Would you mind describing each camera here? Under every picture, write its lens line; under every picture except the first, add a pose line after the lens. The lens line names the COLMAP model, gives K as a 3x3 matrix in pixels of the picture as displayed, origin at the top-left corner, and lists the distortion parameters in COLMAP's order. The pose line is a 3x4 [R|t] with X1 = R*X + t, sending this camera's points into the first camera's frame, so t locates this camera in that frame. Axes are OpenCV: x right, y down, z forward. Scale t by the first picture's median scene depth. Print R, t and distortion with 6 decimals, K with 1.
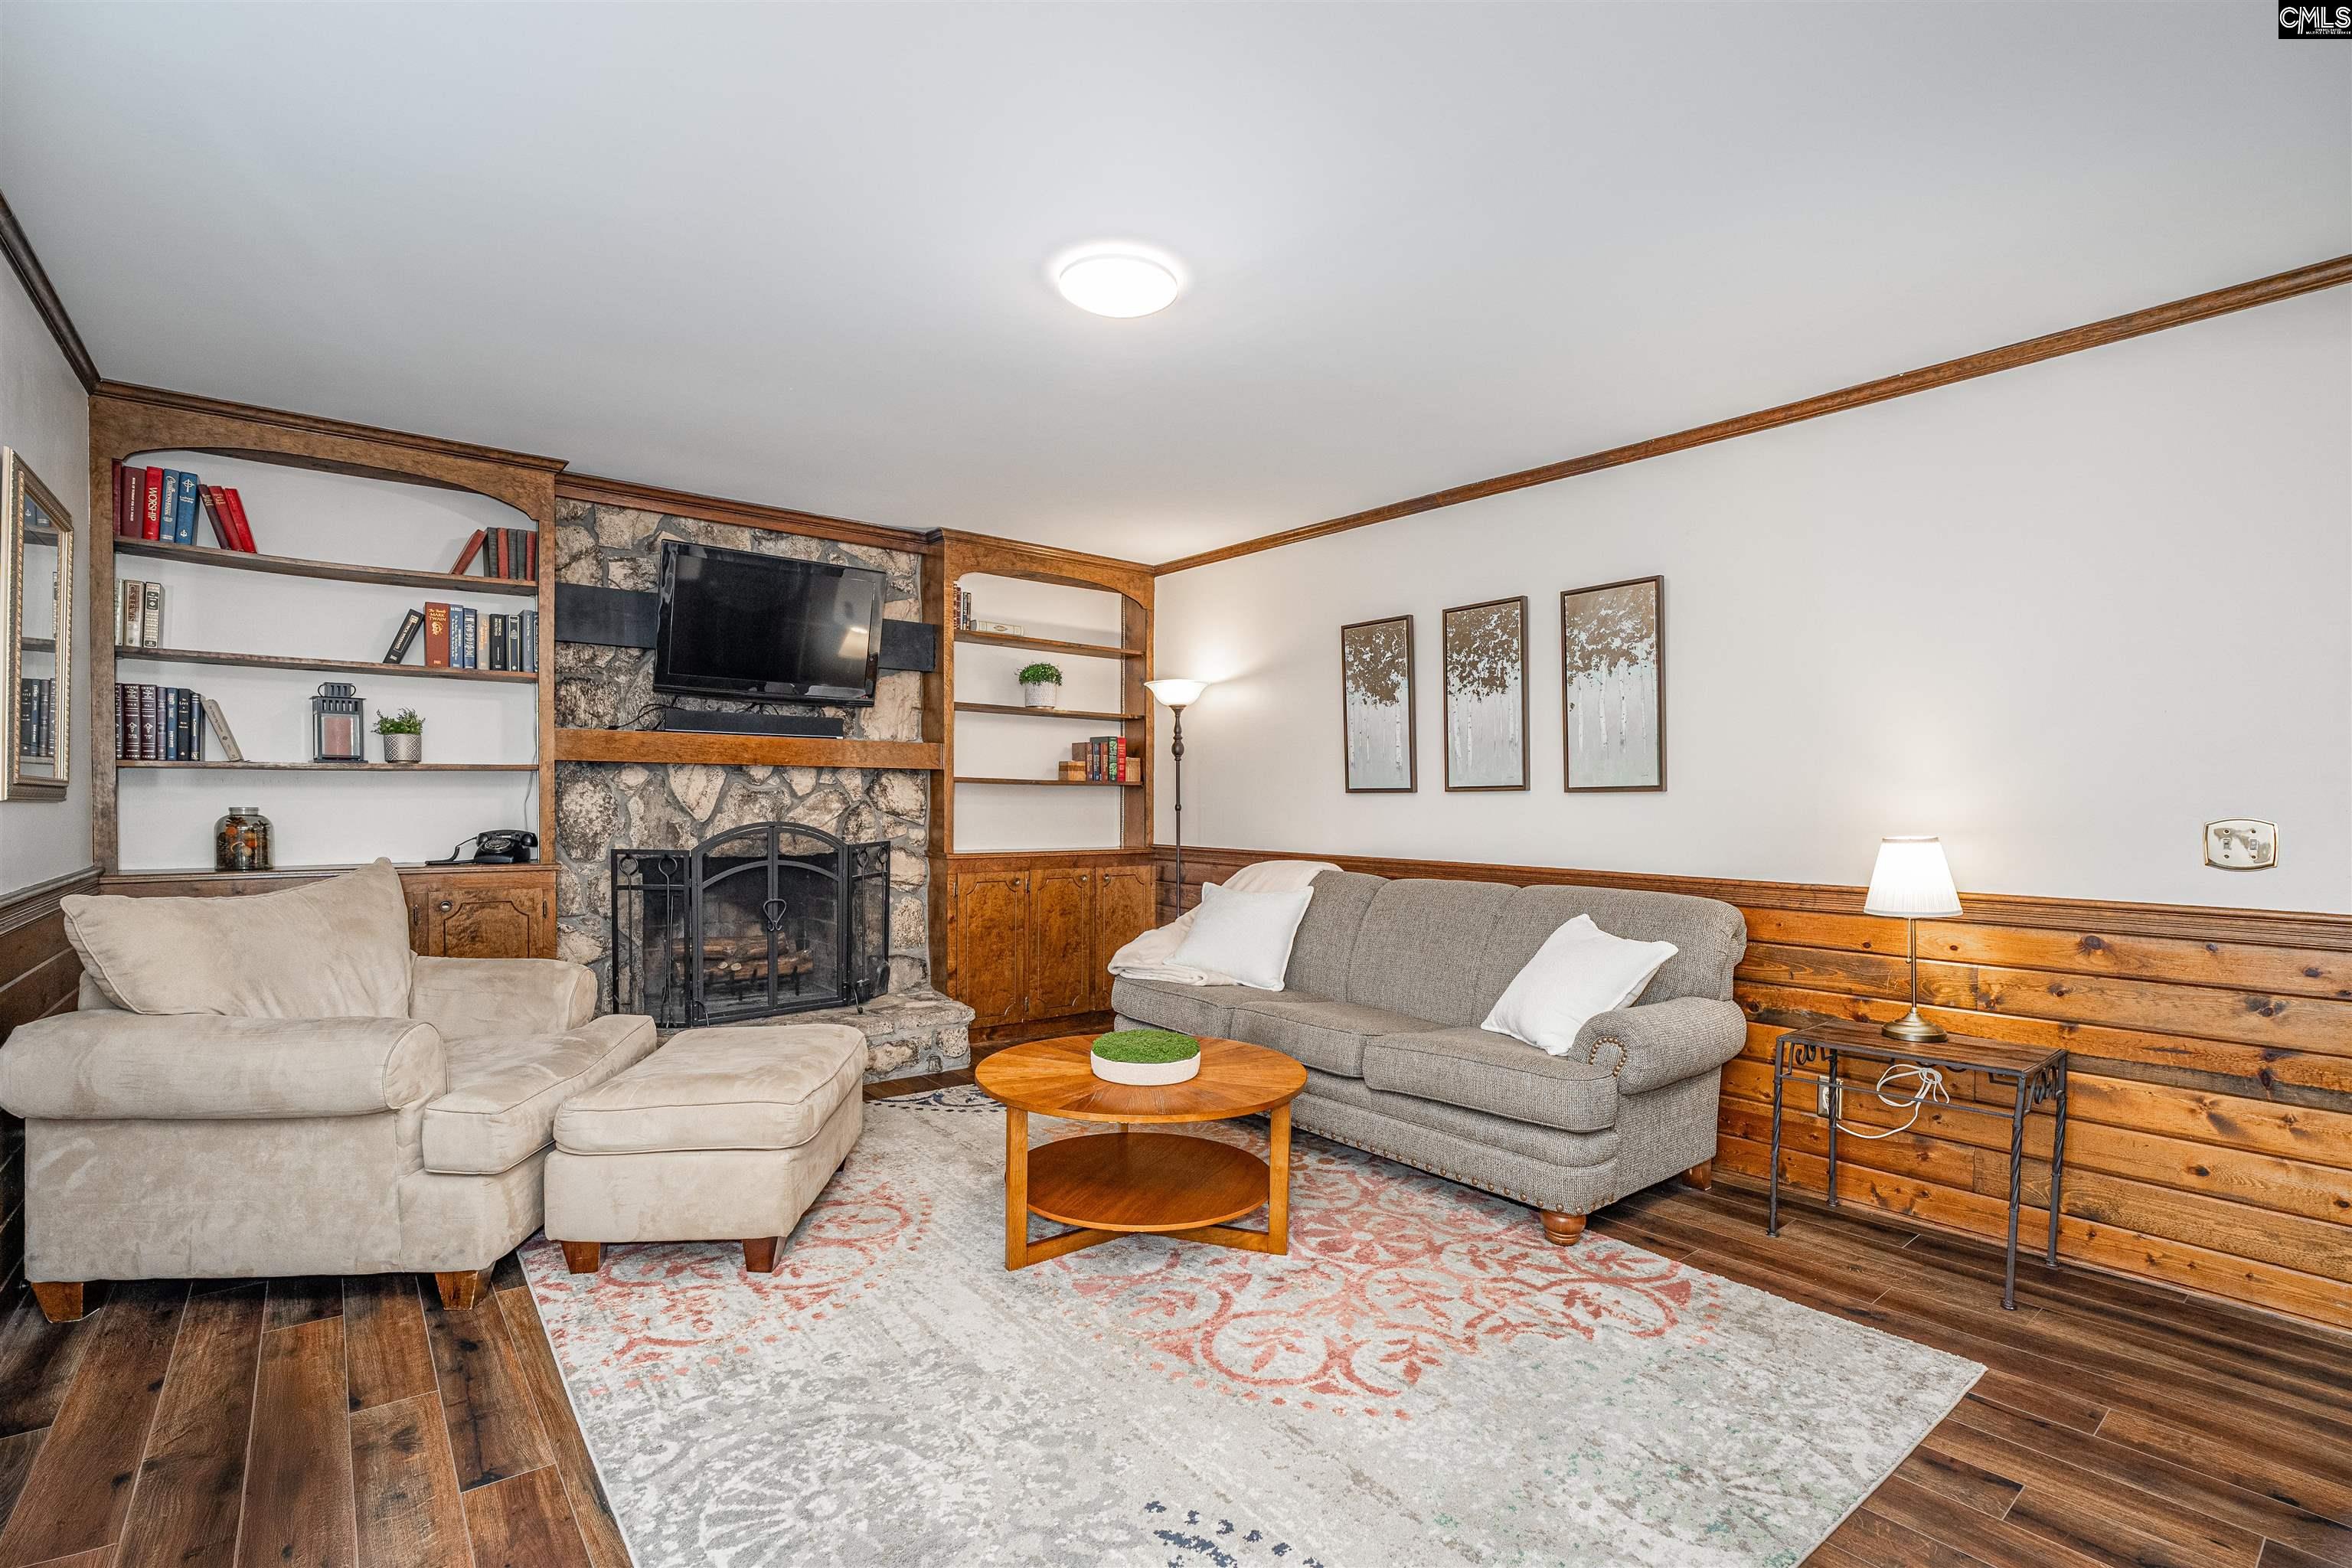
lens RADIAL K [[1081.1, 0, 1168.9], [0, 1081.1, 799.8], [0, 0, 1]] dist [-0.033712, 0.008584]
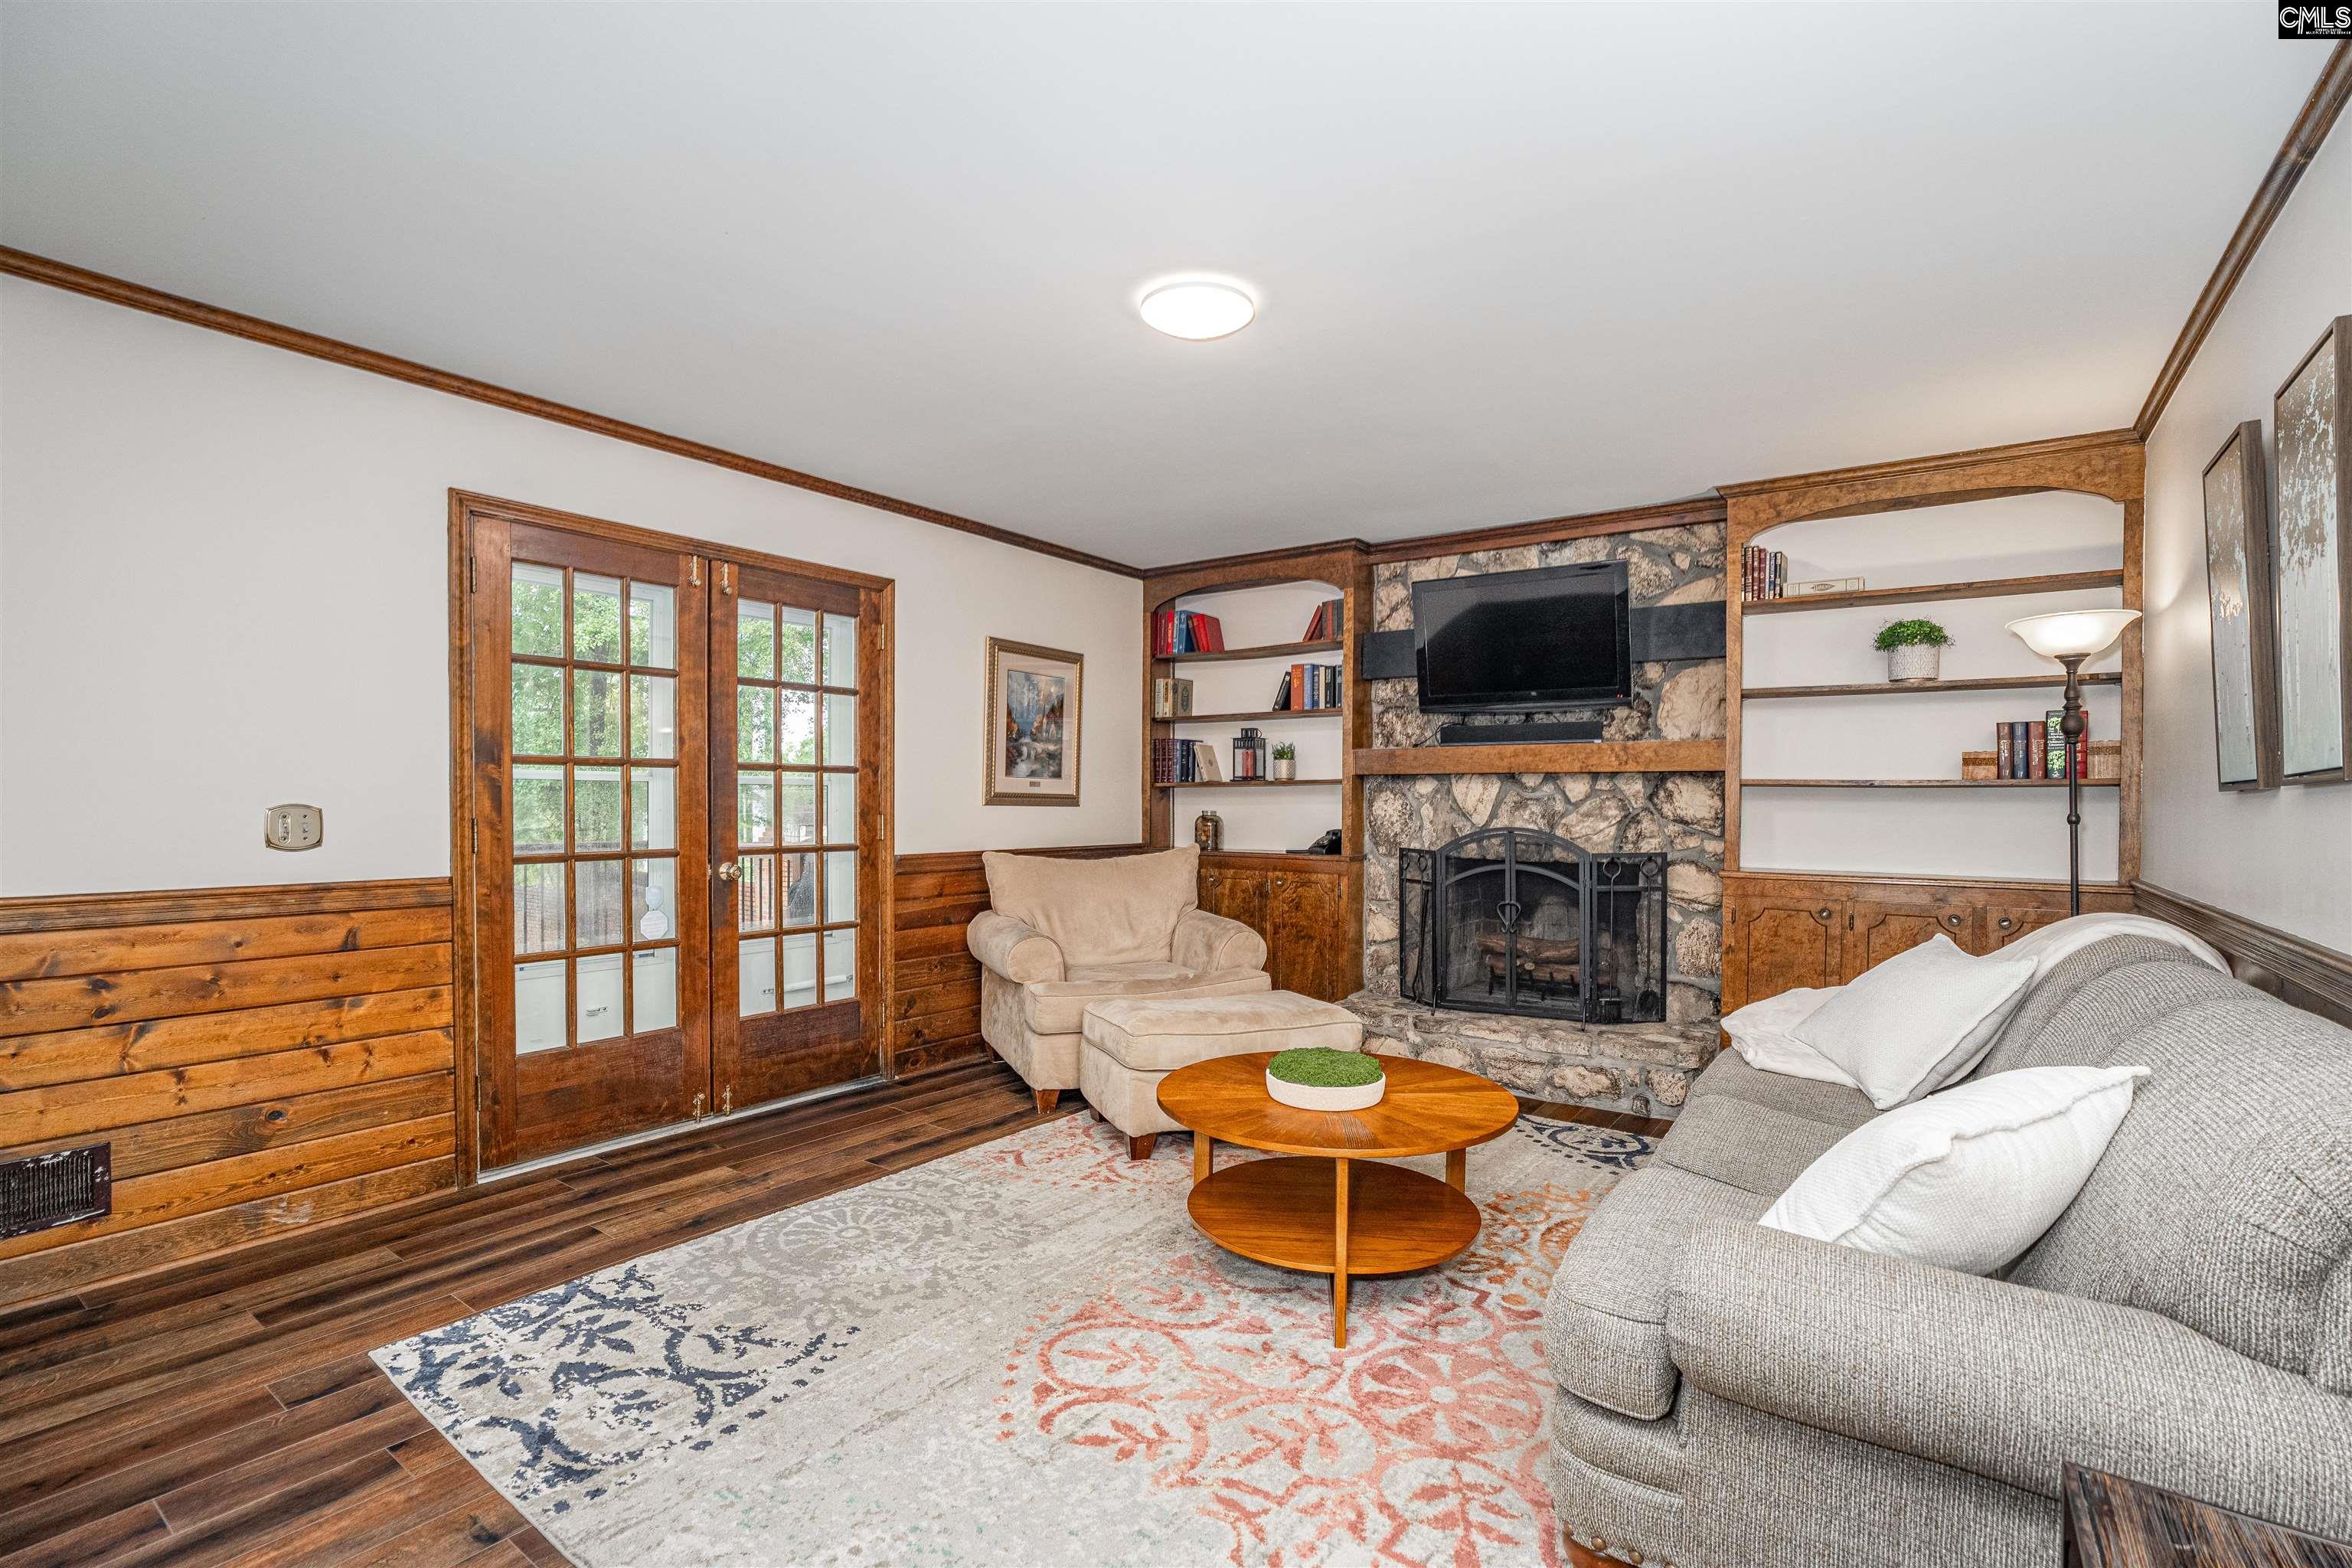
lens RADIAL K [[1081.1, 0, 1166.0], [0, 1081.1, 803.5], [0, 0, 1]] dist [-0.033712, 0.008584]
pose [[0.258738, -0.002311, -0.965945, 0.581501], [-0.003706, 0.999987, -0.003386, 0.002262], [0.965941, 0.004456, 0.258726, 0.431940]]
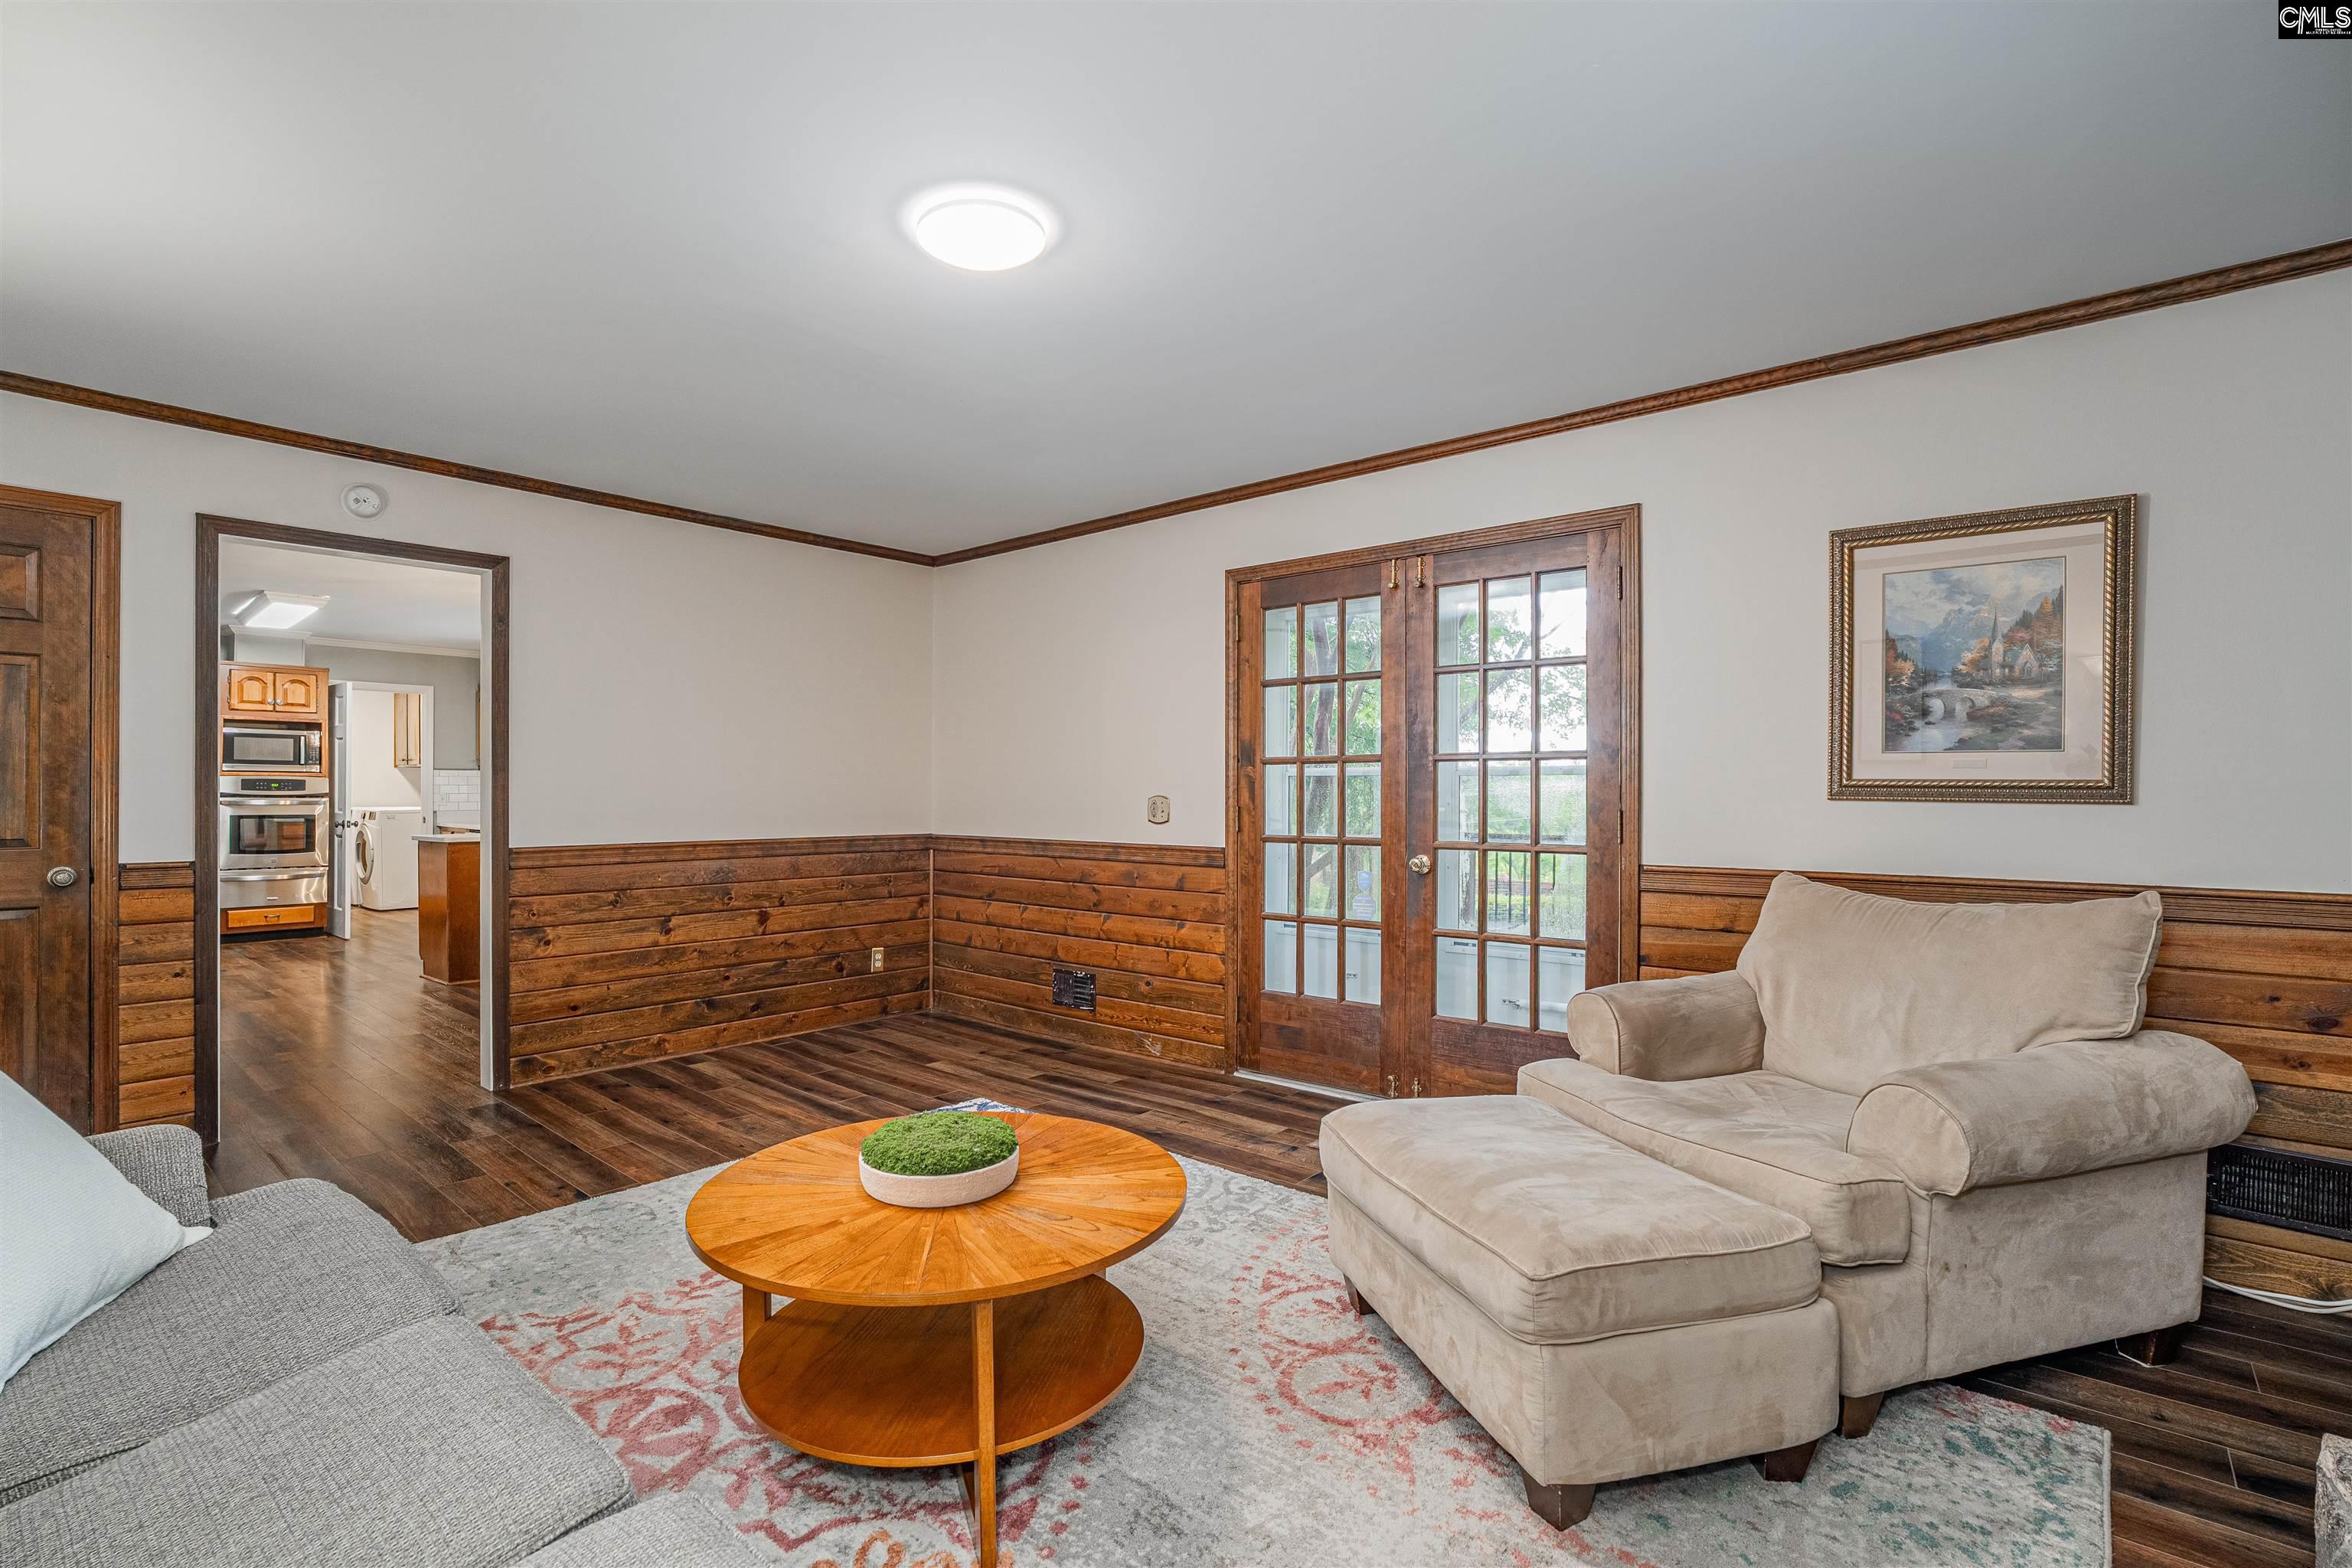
lens RADIAL K [[1081.1, 0, 1156.1], [0, 1081.1, 784.4], [0, 0, 1]] dist [-0.033712, 0.008584]
pose [[-0.984763, -0.011748, -0.173504, -0.024029], [-0.010374, 0.999907, -0.008825, 0.000971], [0.173591, -0.006891, -0.984794, 1.178834]]
